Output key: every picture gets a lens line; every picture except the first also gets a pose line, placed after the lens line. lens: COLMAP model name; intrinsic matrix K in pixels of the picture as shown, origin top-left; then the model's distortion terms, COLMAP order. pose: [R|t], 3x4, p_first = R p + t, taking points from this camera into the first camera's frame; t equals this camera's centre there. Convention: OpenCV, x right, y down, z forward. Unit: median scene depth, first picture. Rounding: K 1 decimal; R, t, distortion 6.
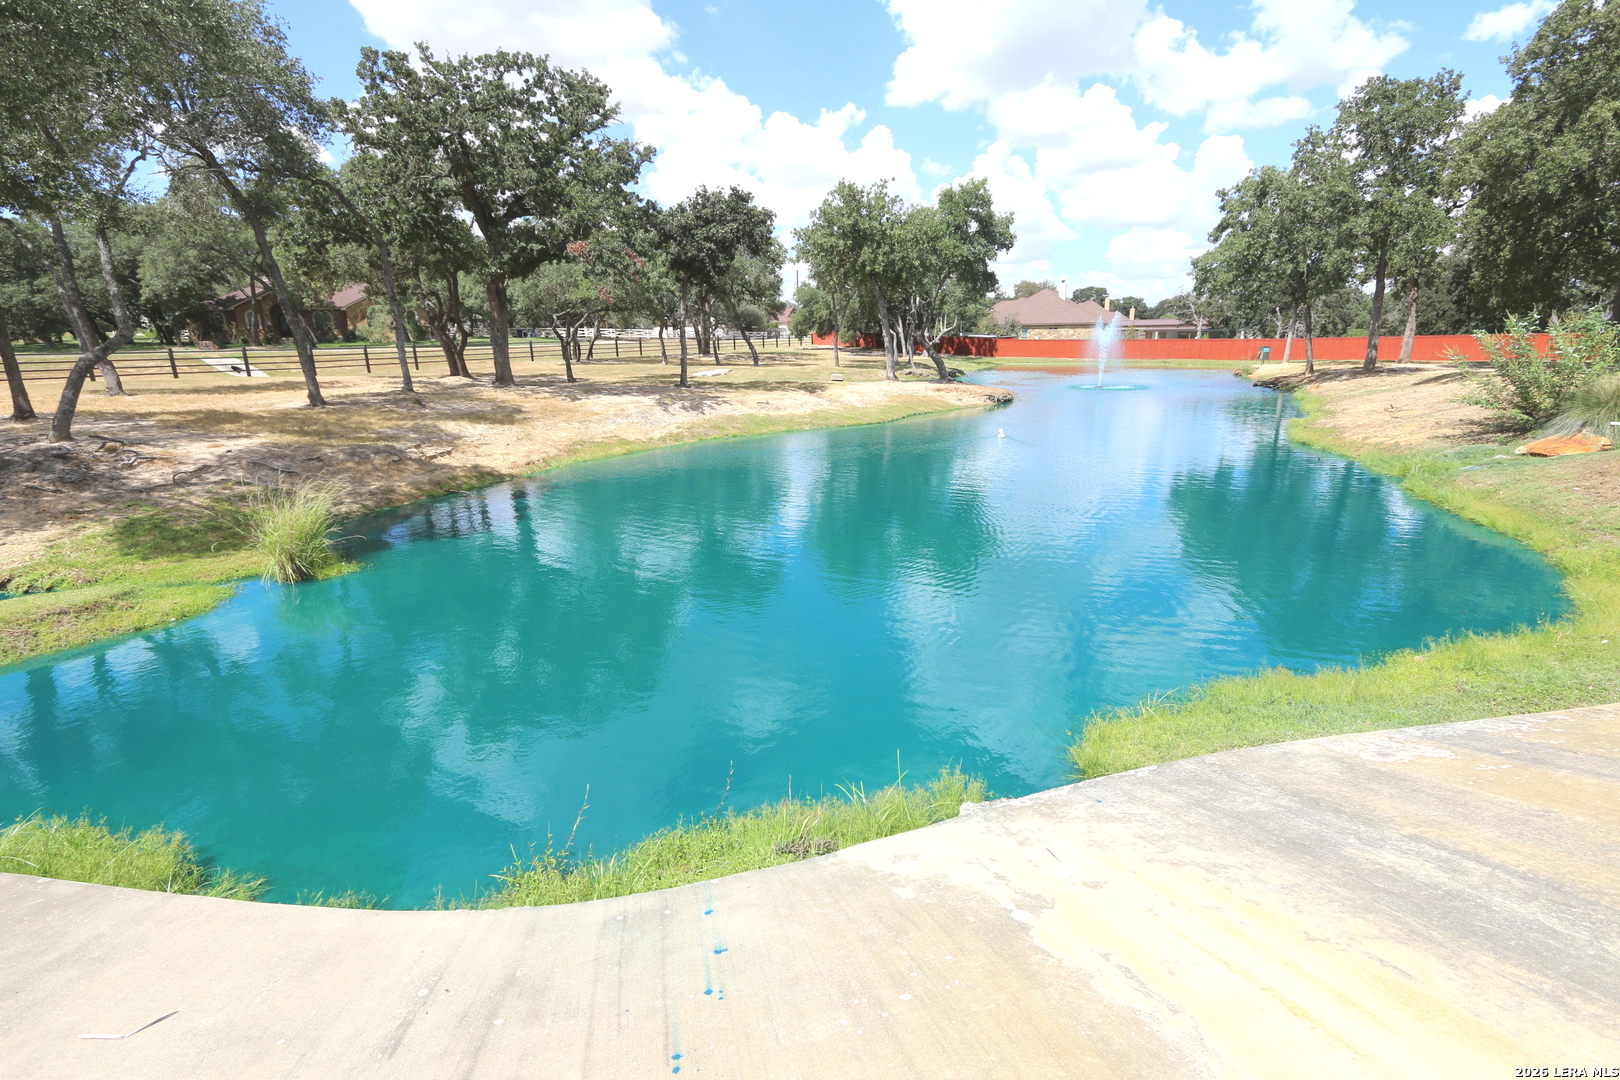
lens RADIAL K [[743.5, 0, 806.1], [0, 743.5, 551.1], [0, 0, 1]] dist [-0.016606, 0.001477]
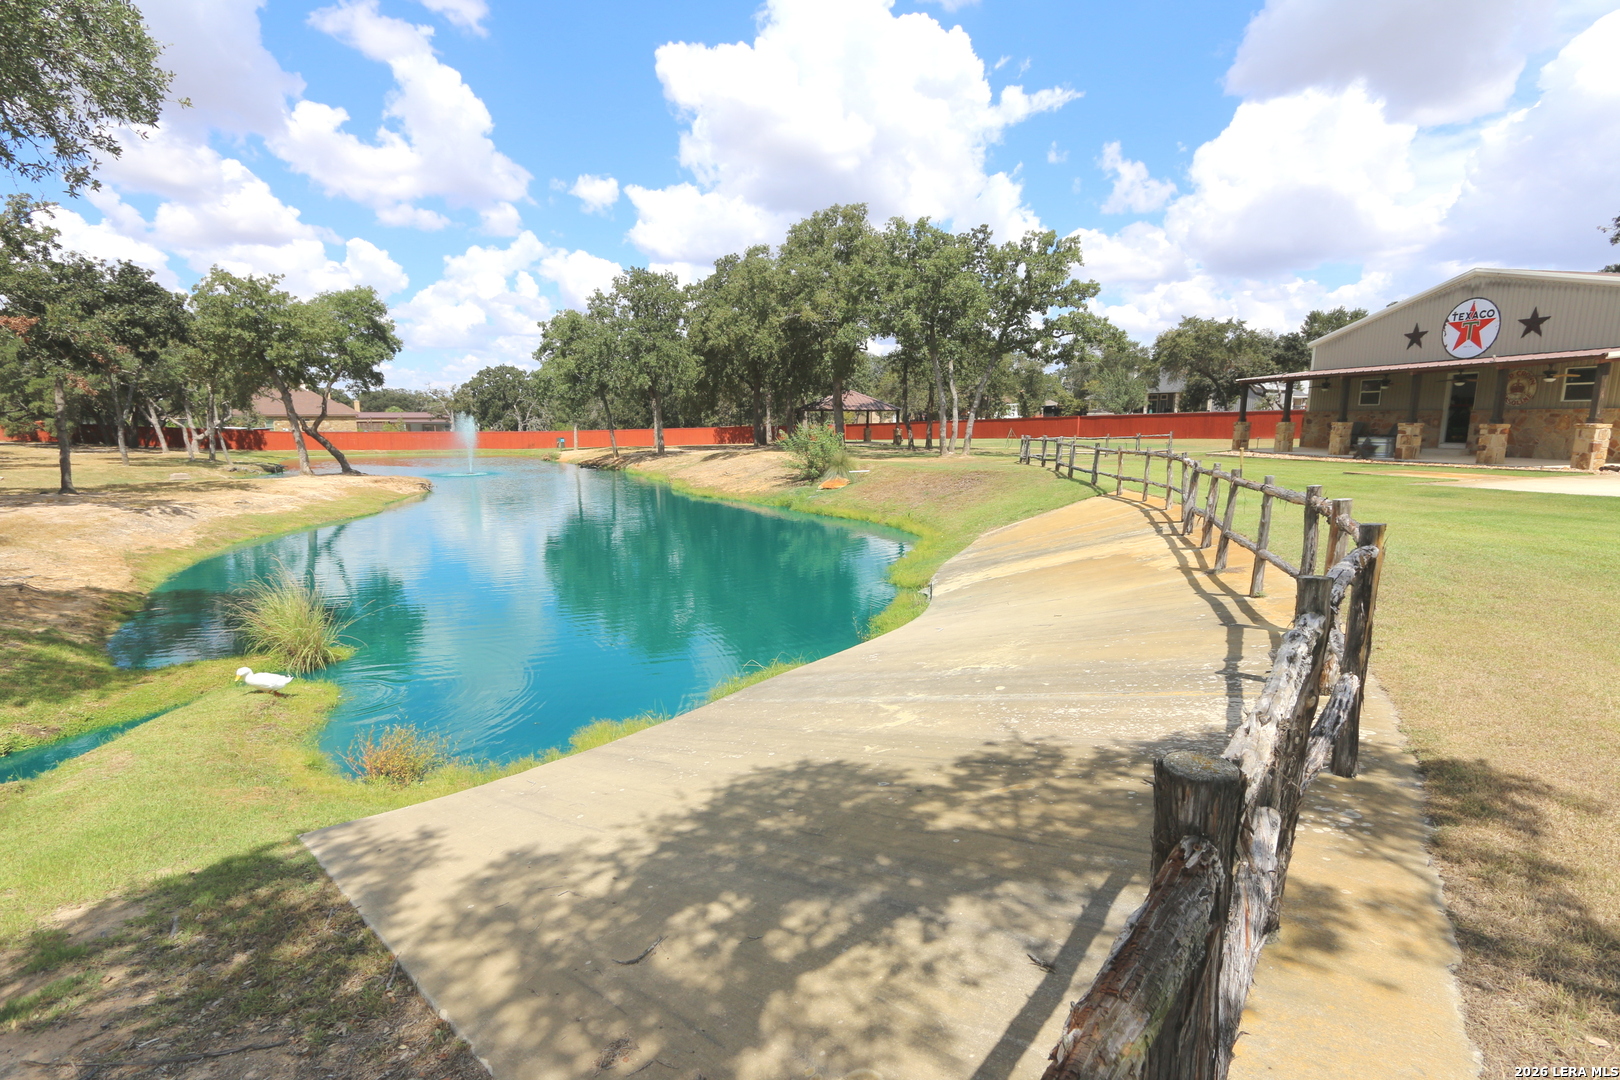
lens RADIAL K [[743.5, 0, 806.1], [0, 743.5, 551.1], [0, 0, 1]] dist [-0.016606, 0.001477]
pose [[0.547698, -0.127448, 0.826912, -0.323240], [0.222908, 0.974836, 0.002605, 0.009317], [-0.806436, 0.182899, 0.562325, -0.047425]]
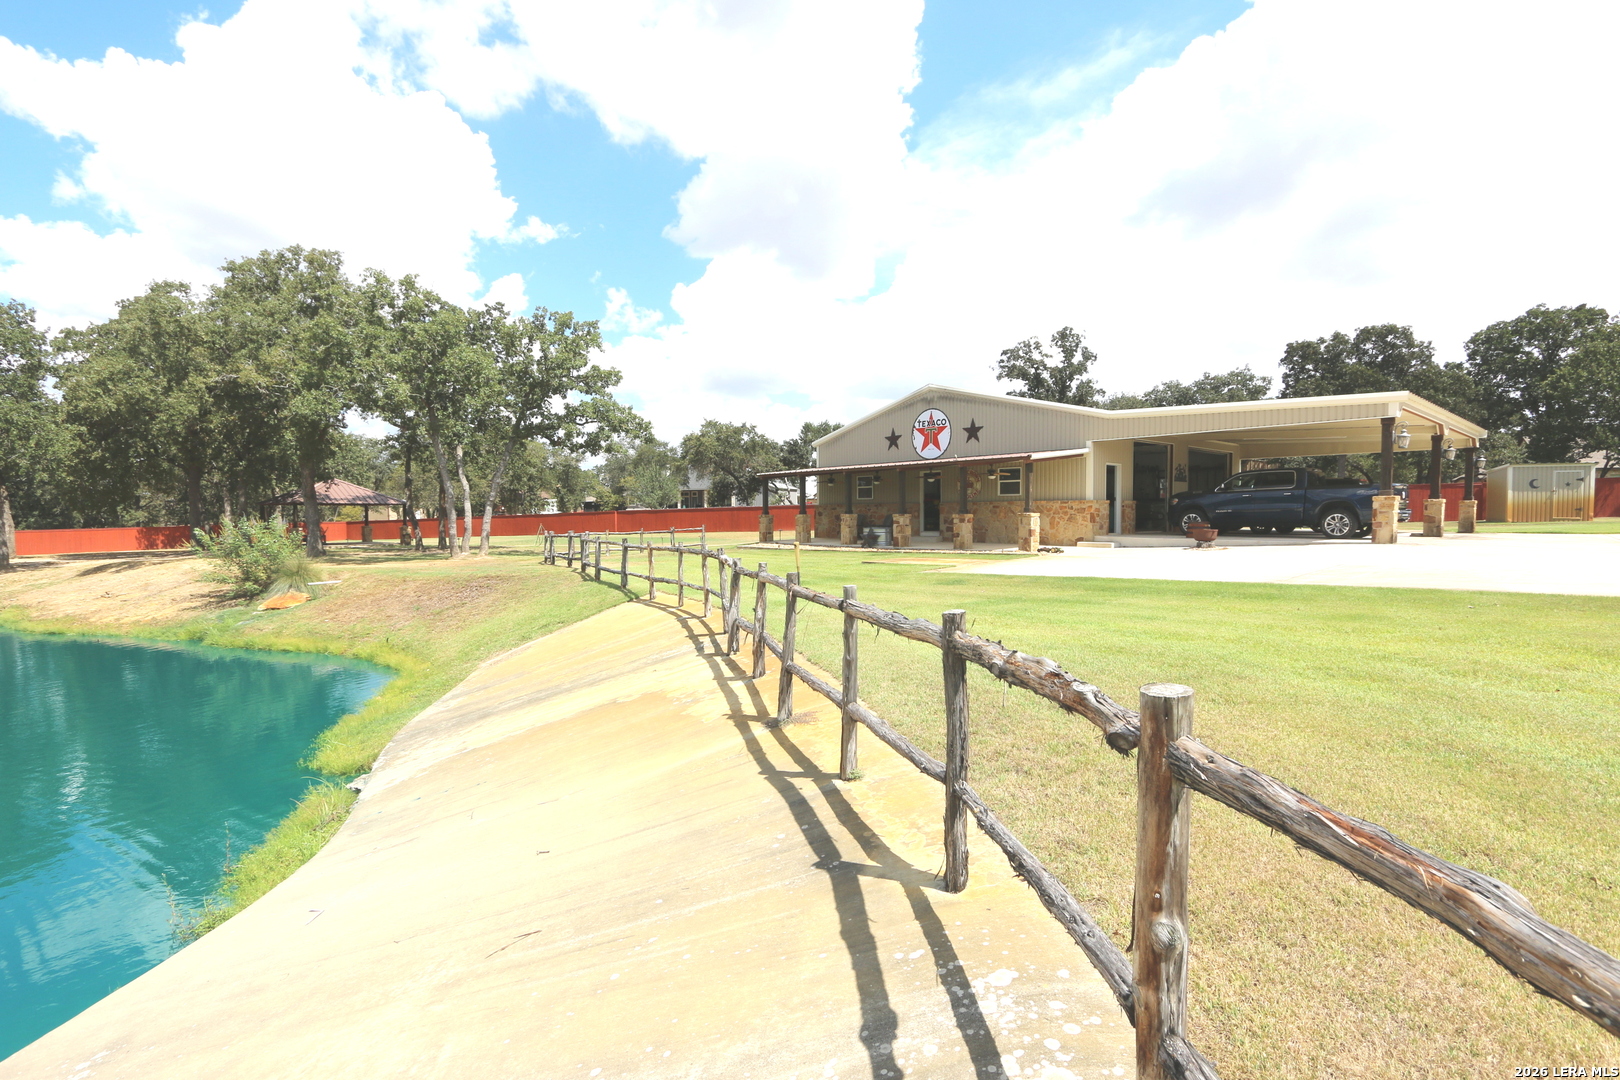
lens RADIAL K [[743.5, 0, 806.1], [0, 743.5, 551.1], [0, 0, 1]] dist [-0.016606, 0.001477]
pose [[-0.010809, -0.029026, 0.999520, -0.207323], [0.280816, 0.959264, 0.030894, 0.005929], [-0.959701, 0.281015, -0.002218, -0.033140]]
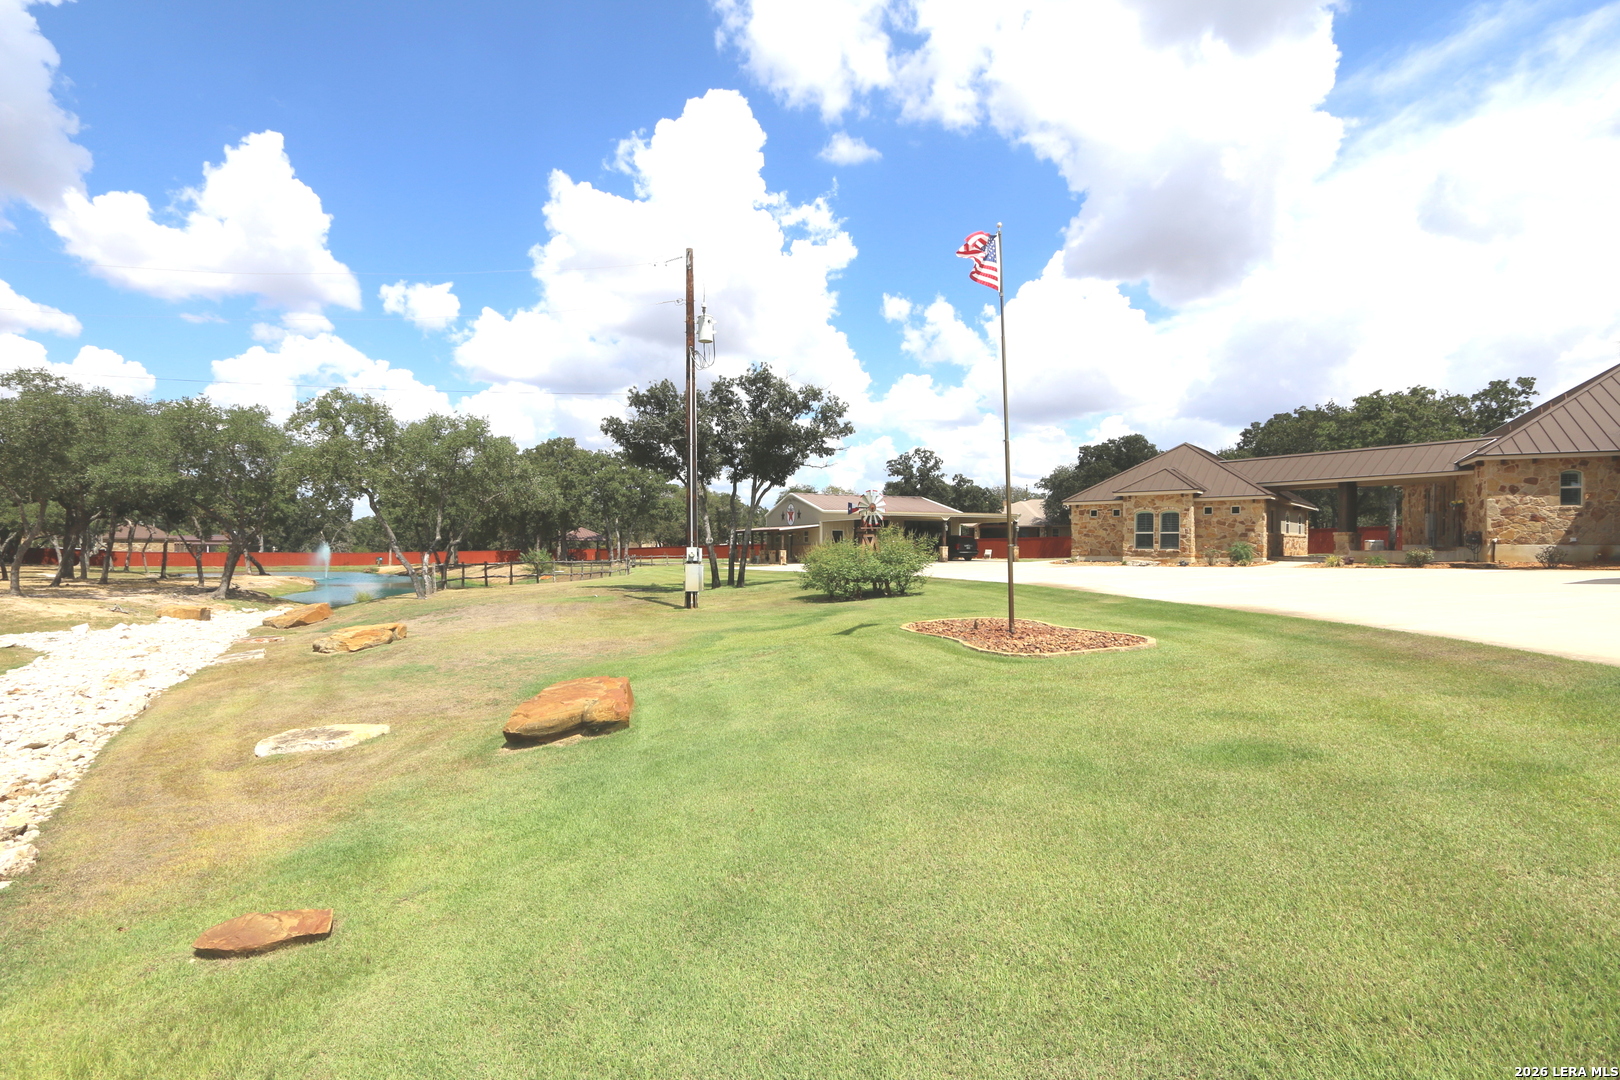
lens RADIAL K [[743.5, 0, 806.1], [0, 743.5, 551.1], [0, 0, 1]] dist [-0.016606, 0.001477]
pose [[0.313162, 0.012290, 0.949620, -1.092398], [0.251244, 0.963219, -0.095321, 0.208383], [-0.915864, 0.268437, 0.298556, -0.730421]]
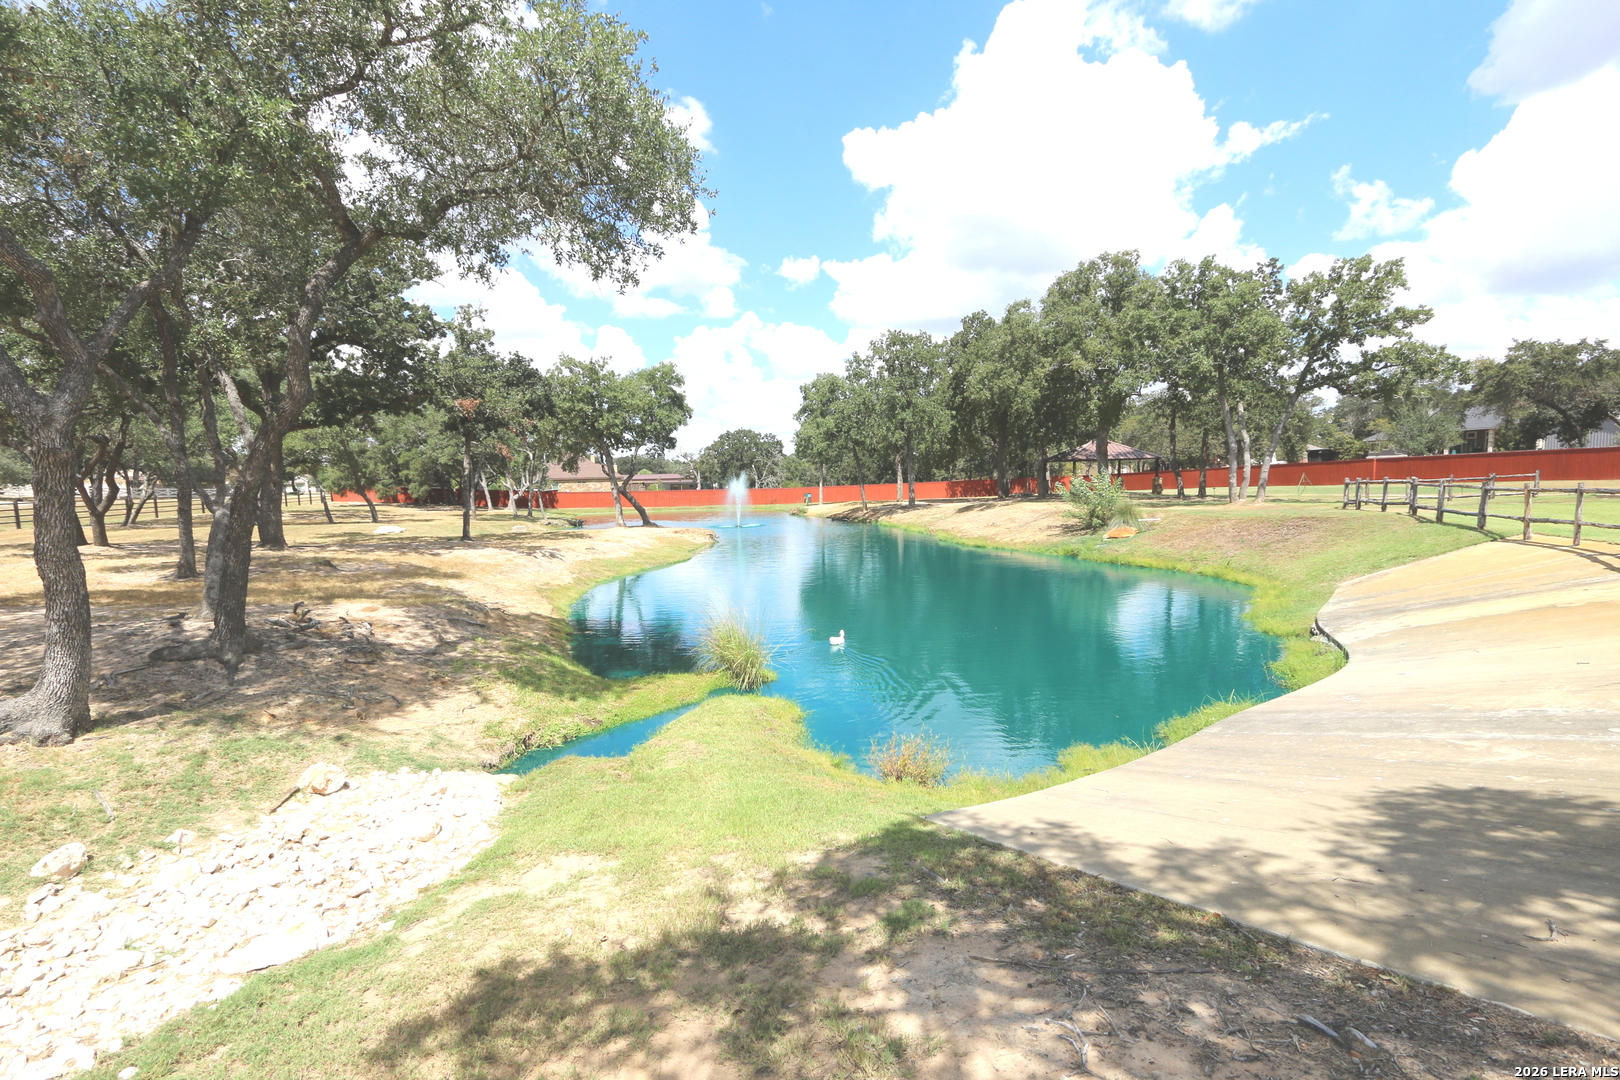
lens RADIAL K [[743.5, 0, 806.1], [0, 743.5, 551.1], [0, 0, 1]] dist [-0.016606, 0.001477]
pose [[0.752440, -0.063799, 0.655564, -0.390919], [0.192938, 0.972989, -0.126759, 0.000146], [-0.629769, 0.221862, 0.744425, 0.004366]]
